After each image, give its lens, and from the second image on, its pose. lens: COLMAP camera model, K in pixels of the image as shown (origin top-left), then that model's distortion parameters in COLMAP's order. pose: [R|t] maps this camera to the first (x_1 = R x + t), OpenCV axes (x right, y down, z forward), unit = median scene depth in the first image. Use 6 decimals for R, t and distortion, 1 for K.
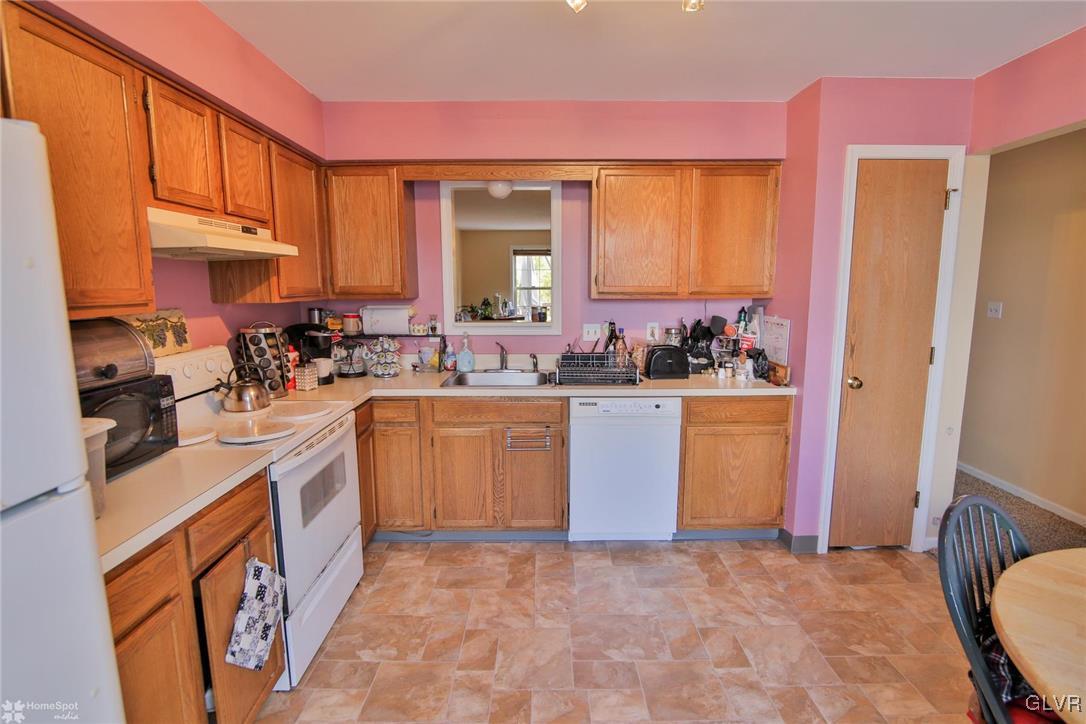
lens RADIAL K [[524.6, 0, 544.9], [0, 524.6, 360.7], [0, 0, 1]] dist [-0.020125, -0.000059]
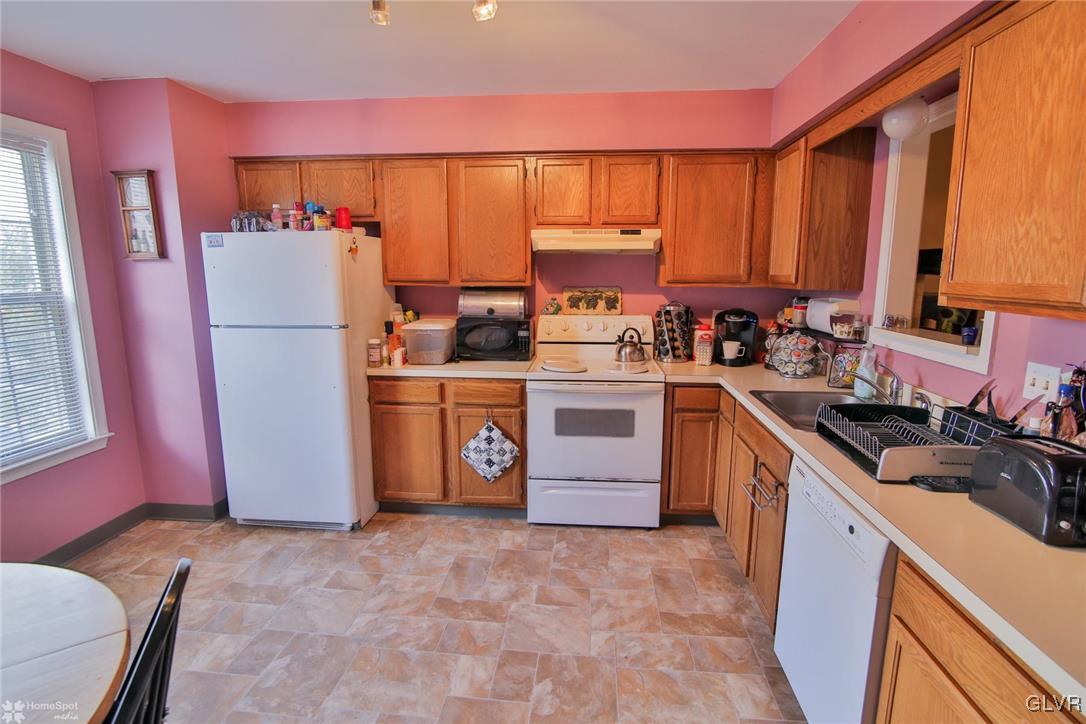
lens RADIAL K [[524.6, 0, 545.3], [0, 524.6, 359.6], [0, 0, 1]] dist [-0.020125, -0.000059]
pose [[-0.094238, 0.171392, -0.980685, 0.868737], [-0.144459, 0.972289, 0.183807, -0.143704], [0.985013, 0.158990, -0.066867, 0.920841]]
